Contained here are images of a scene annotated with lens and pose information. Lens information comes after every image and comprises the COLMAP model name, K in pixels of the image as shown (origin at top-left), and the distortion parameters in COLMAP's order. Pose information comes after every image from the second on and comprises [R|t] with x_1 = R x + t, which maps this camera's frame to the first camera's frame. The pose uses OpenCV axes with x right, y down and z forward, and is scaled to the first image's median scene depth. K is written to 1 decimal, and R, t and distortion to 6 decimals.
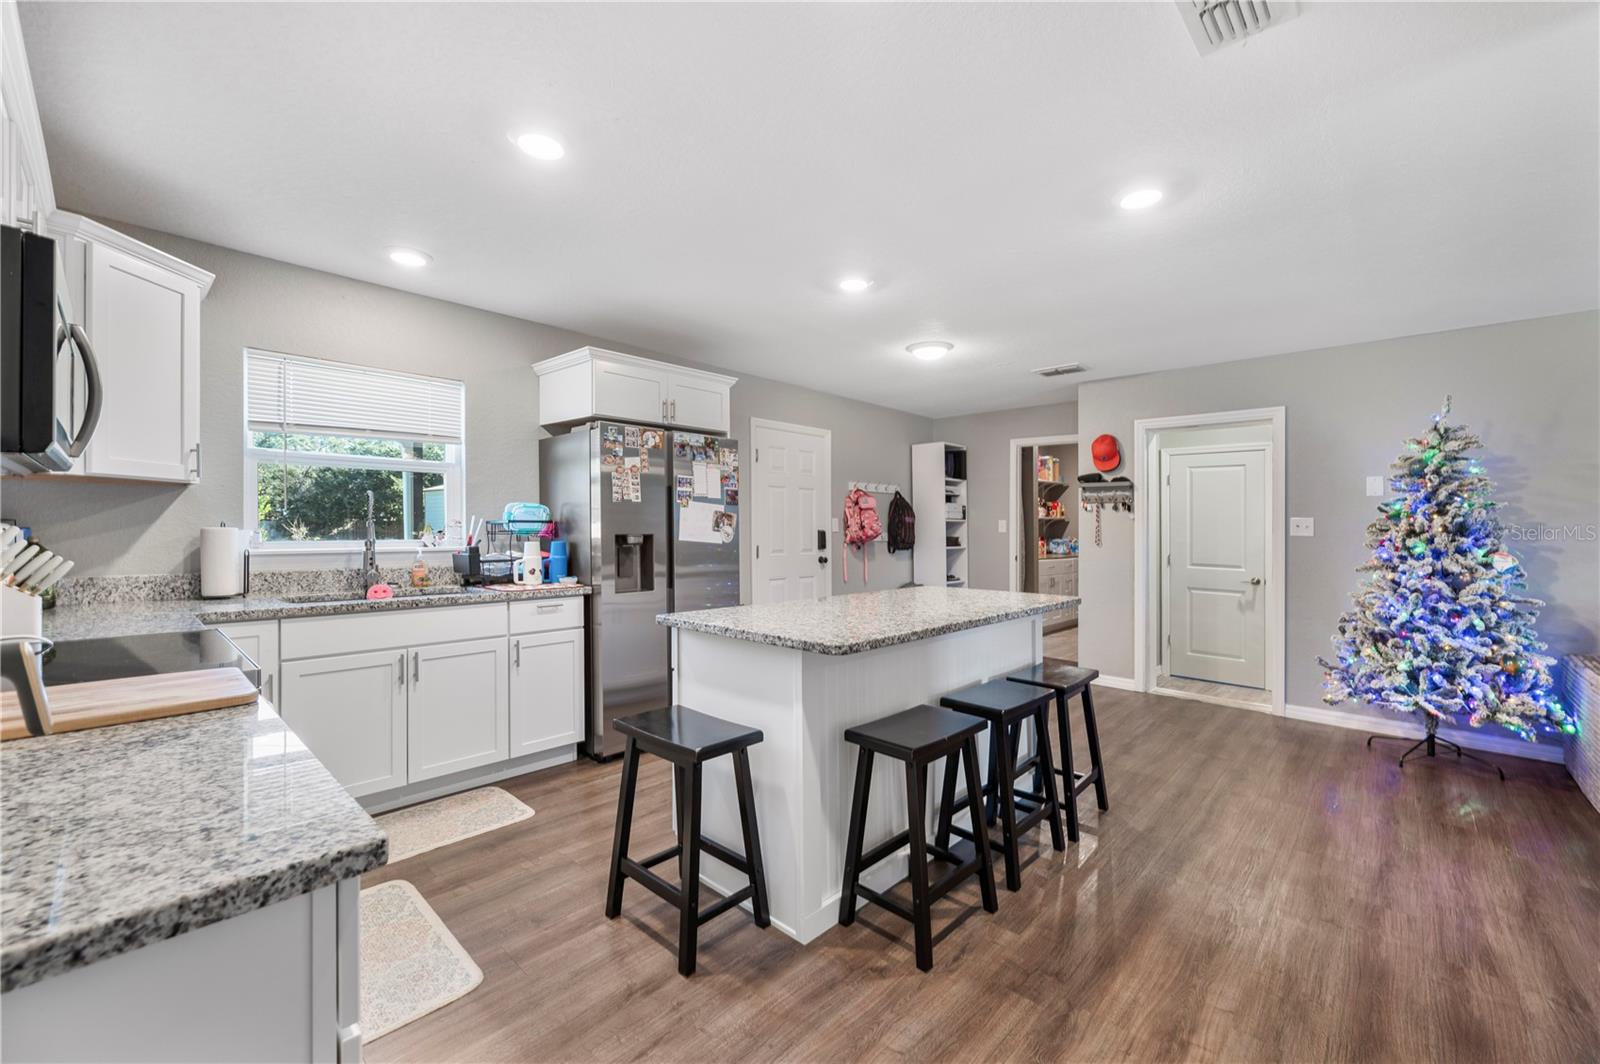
lens RADIAL K [[640.4, 0, 791.1], [0, 640.4, 525.0], [0, 0, 1]] dist [-0.001851, -0.000635]
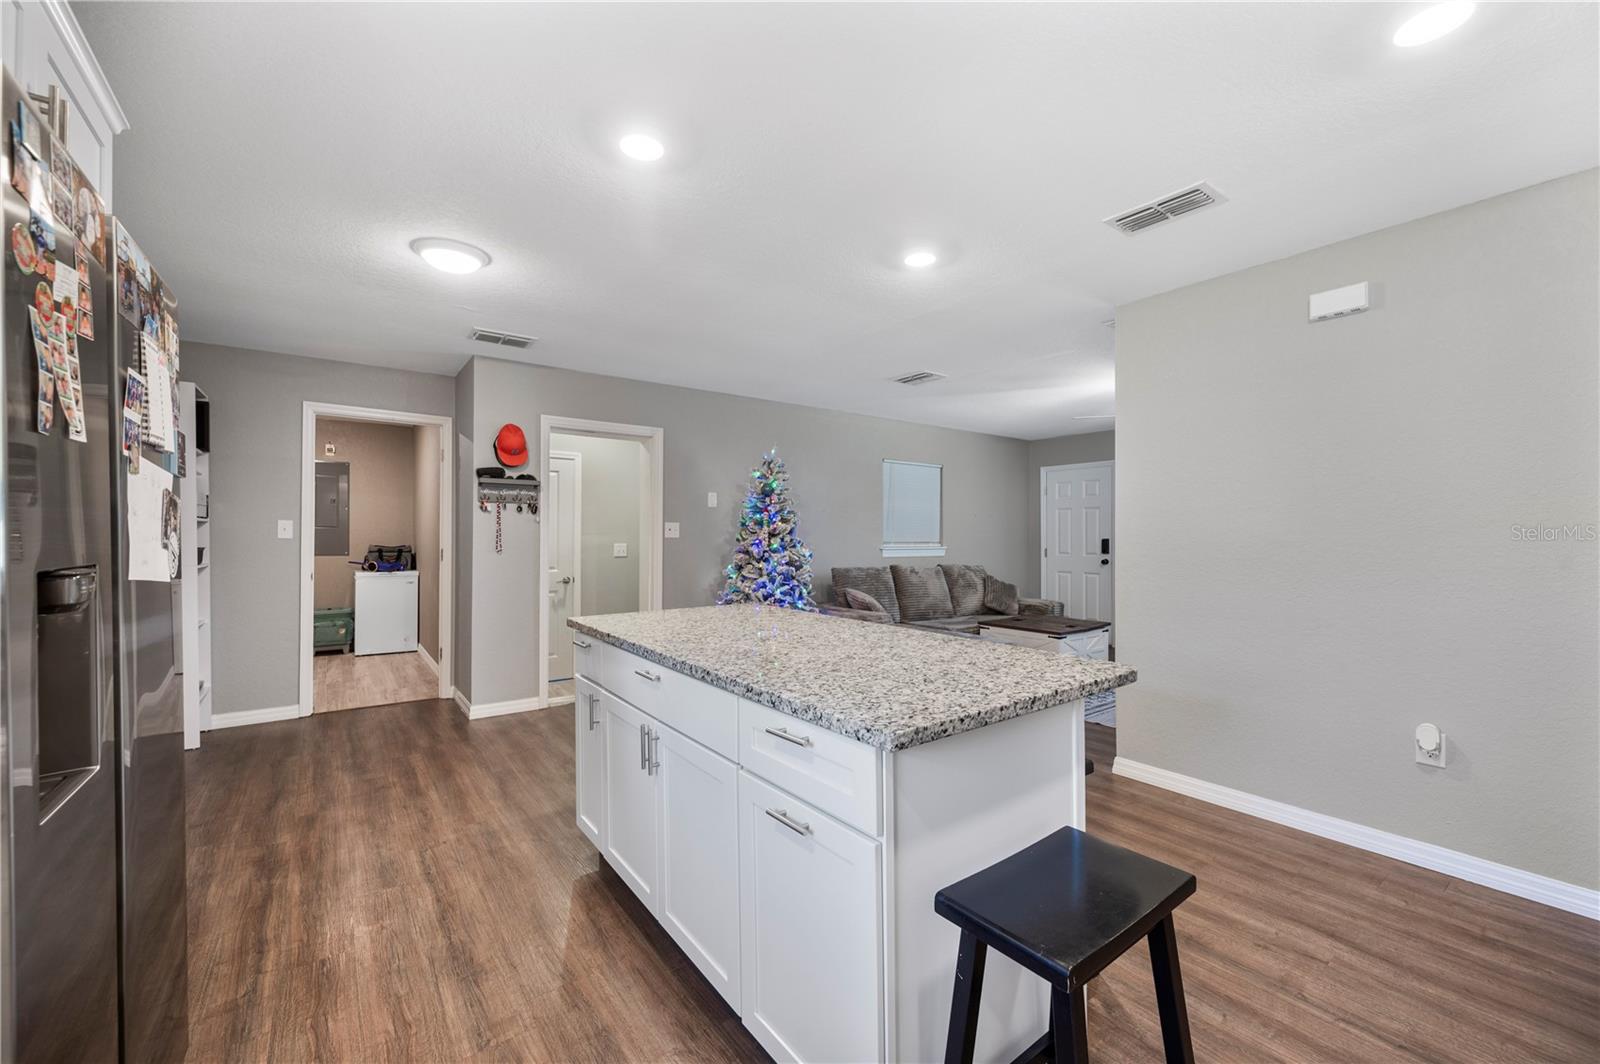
lens RADIAL K [[640.4, 0, 792.5], [0, 640.4, 558.5], [0, 0, 1]] dist [-0.001851, -0.000635]
pose [[0.182364, -0.043841, 0.982253, -0.366186], [-0.001982, 0.998987, 0.044956, 0.001584], [-0.983229, -0.010145, 0.182092, 0.560471]]
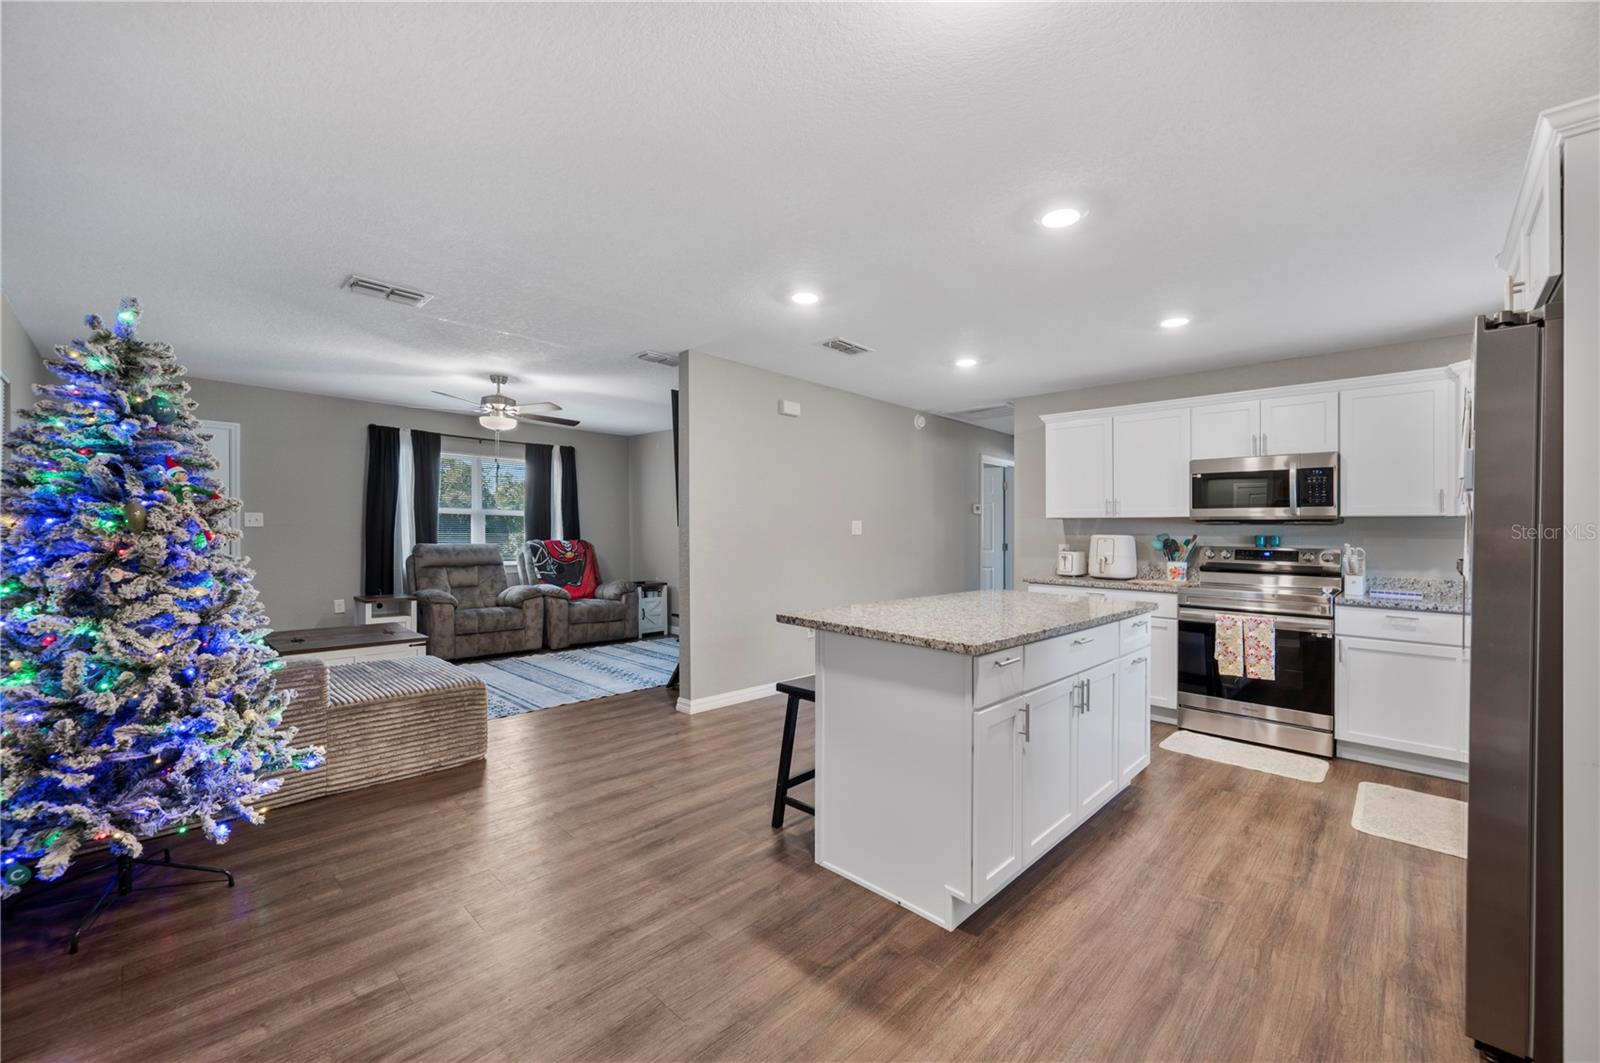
lens RADIAL K [[640.4, 0, 808.2], [0, 640.4, 538.1], [0, 0, 1]] dist [-0.001851, -0.000635]
pose [[-0.999658, -0.025605, -0.005254, 0.312543], [-0.025660, 0.999614, 0.010640, 0.005539], [0.004980, 0.010772, -0.999930, 1.336084]]
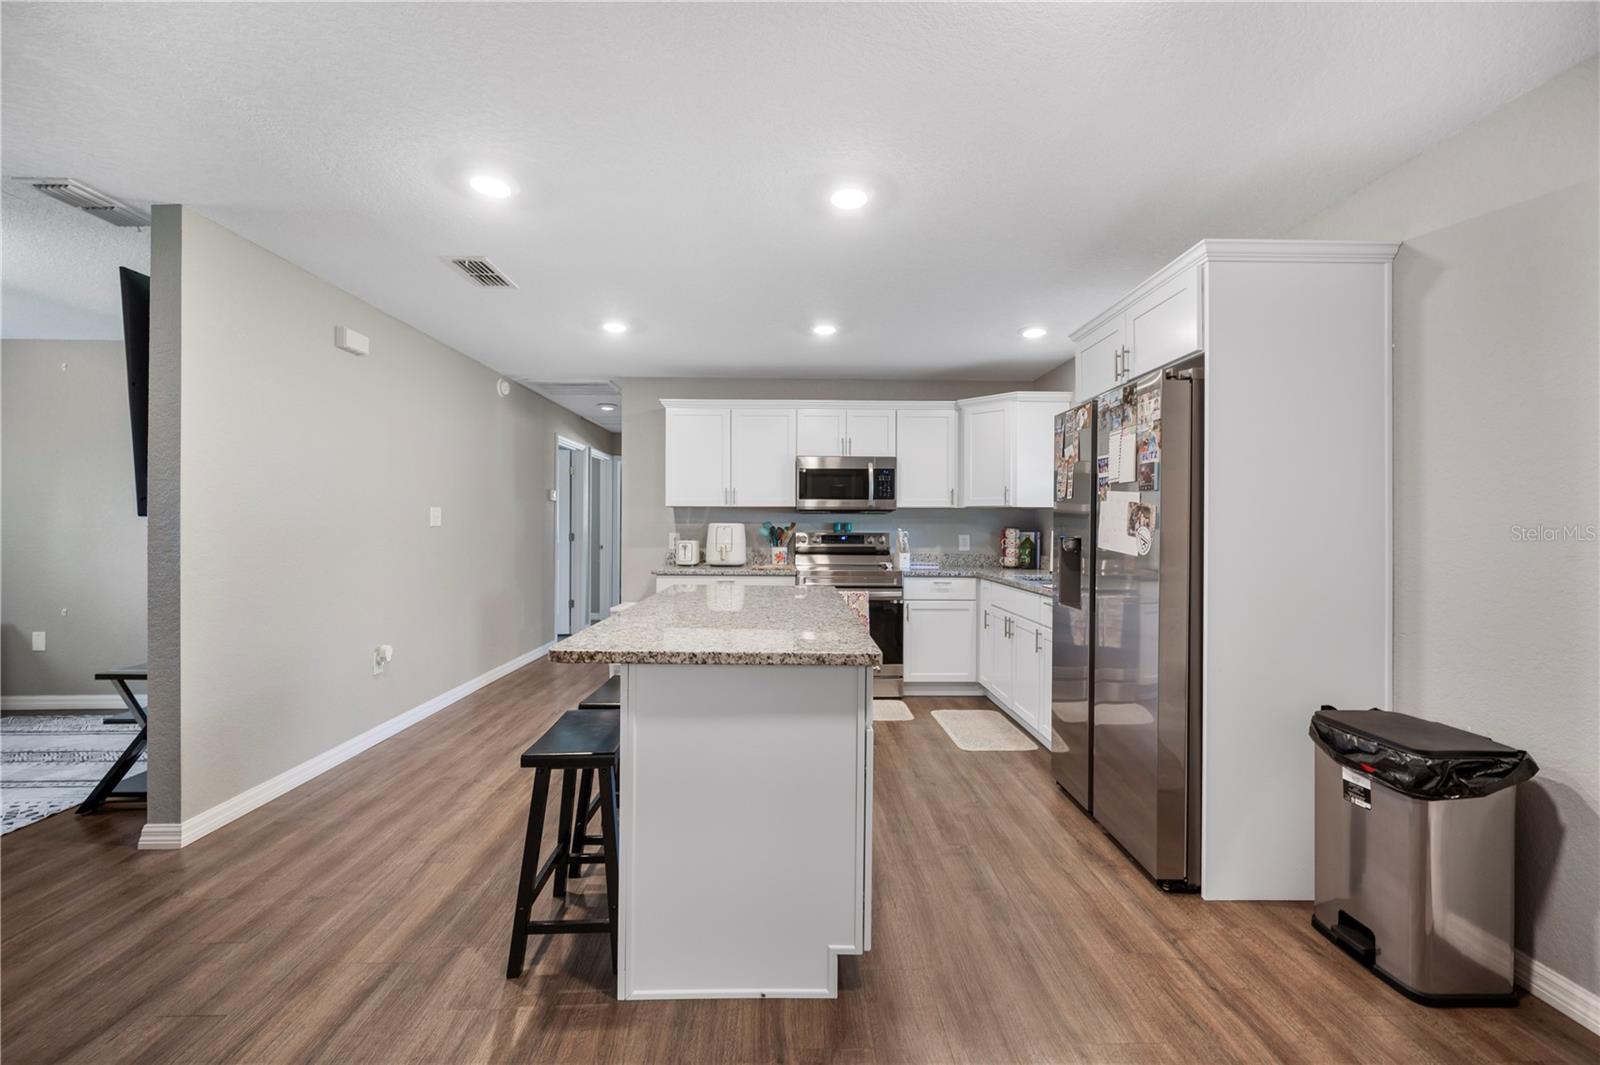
lens RADIAL K [[640.4, 0, 809.4], [0, 640.4, 519.5], [0, 0, 1]] dist [-0.001851, -0.000635]
pose [[-0.703352, -0.020148, -0.710556, 0.502508], [-0.012916, 0.999795, -0.015564, 0.007482], [0.710725, -0.001769, -0.703468, 1.129563]]
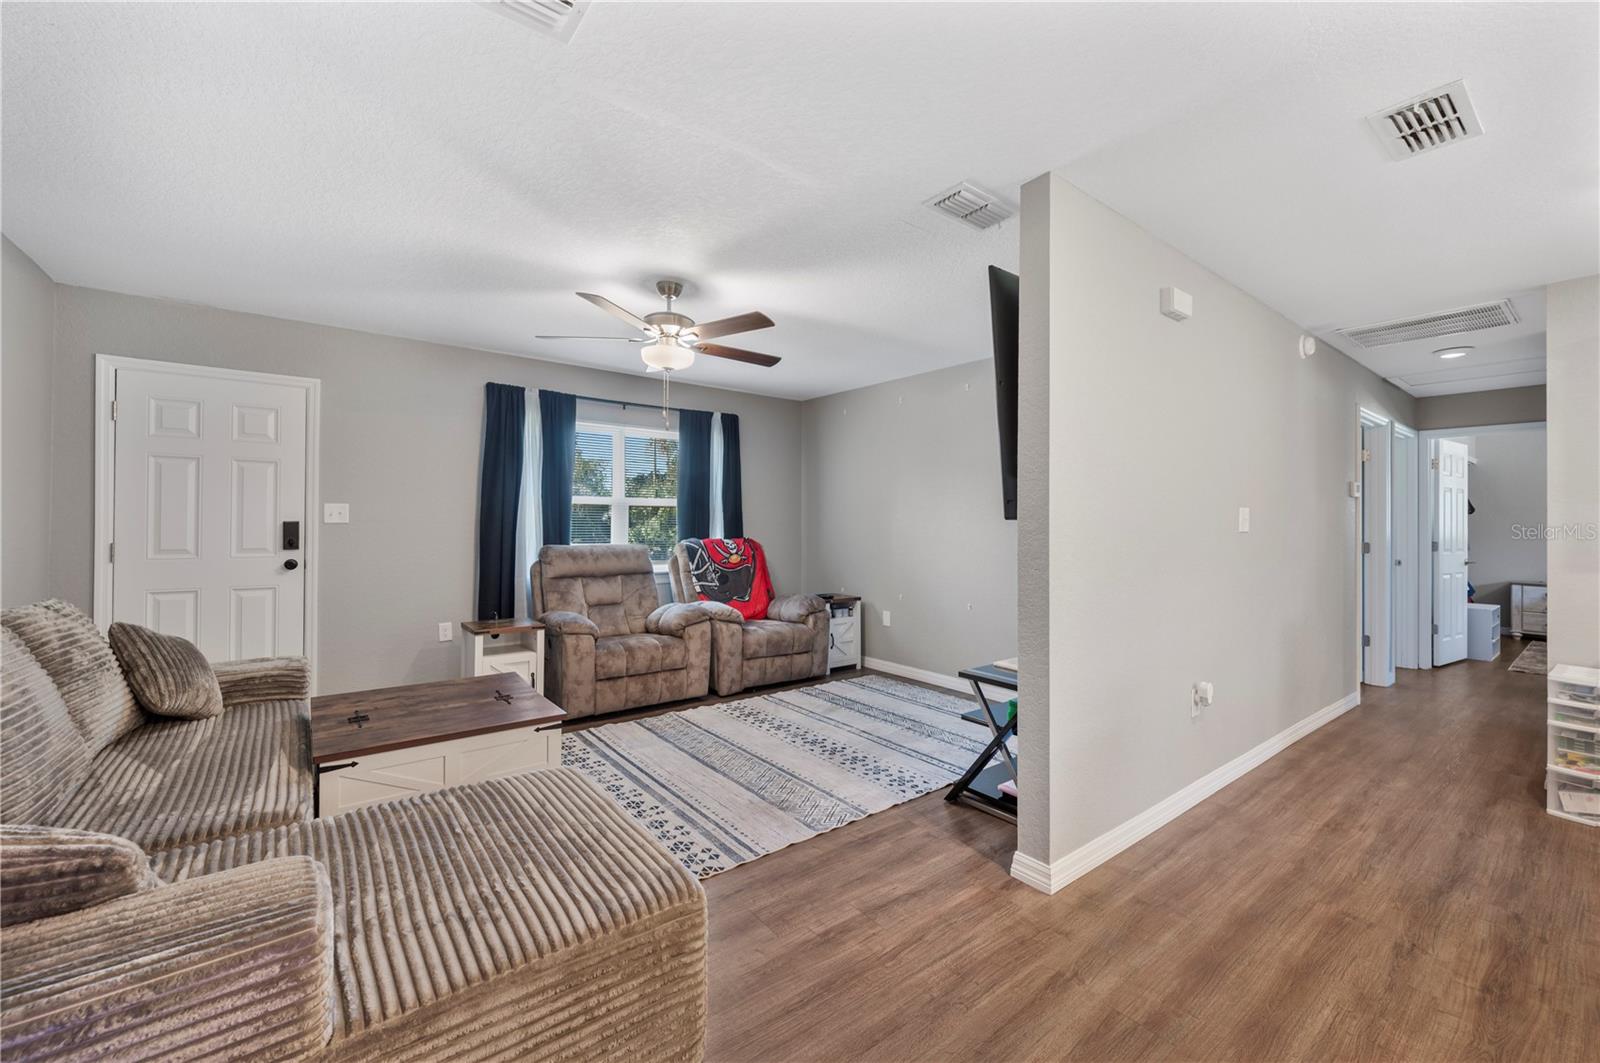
lens RADIAL K [[640.4, 0, 802.5], [0, 640.4, 510.0], [0, 0, 1]] dist [-0.001851, -0.000635]
pose [[-0.987986, -0.017911, 0.153504, 0.611386], [-0.021026, 0.999604, -0.018695, 0.009003], [-0.153109, -0.021698, -0.987971, 0.858646]]
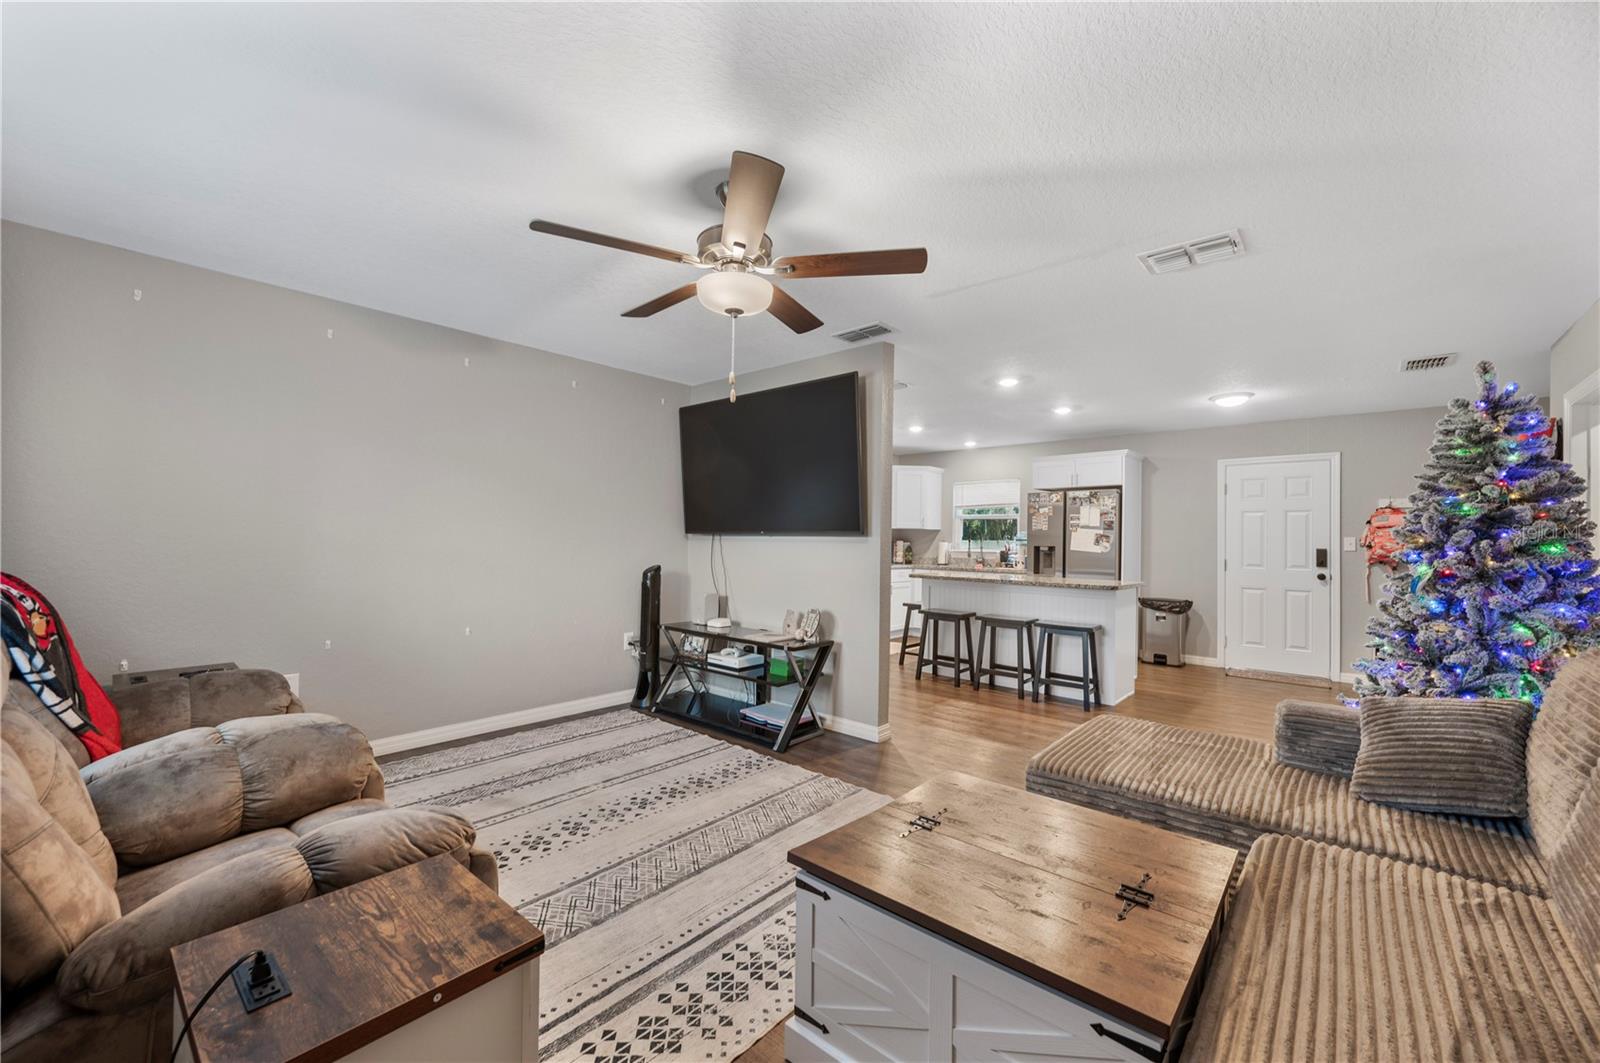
lens RADIAL K [[640.4, 0, 805.2], [0, 640.4, 523.8], [0, 0, 1]] dist [-0.001851, -0.000635]
pose [[0.051648, -0.033021, -0.998119, 1.451203], [-0.015190, 0.999312, -0.033846, 0.020664], [0.998550, 0.016909, 0.051111, 0.125960]]
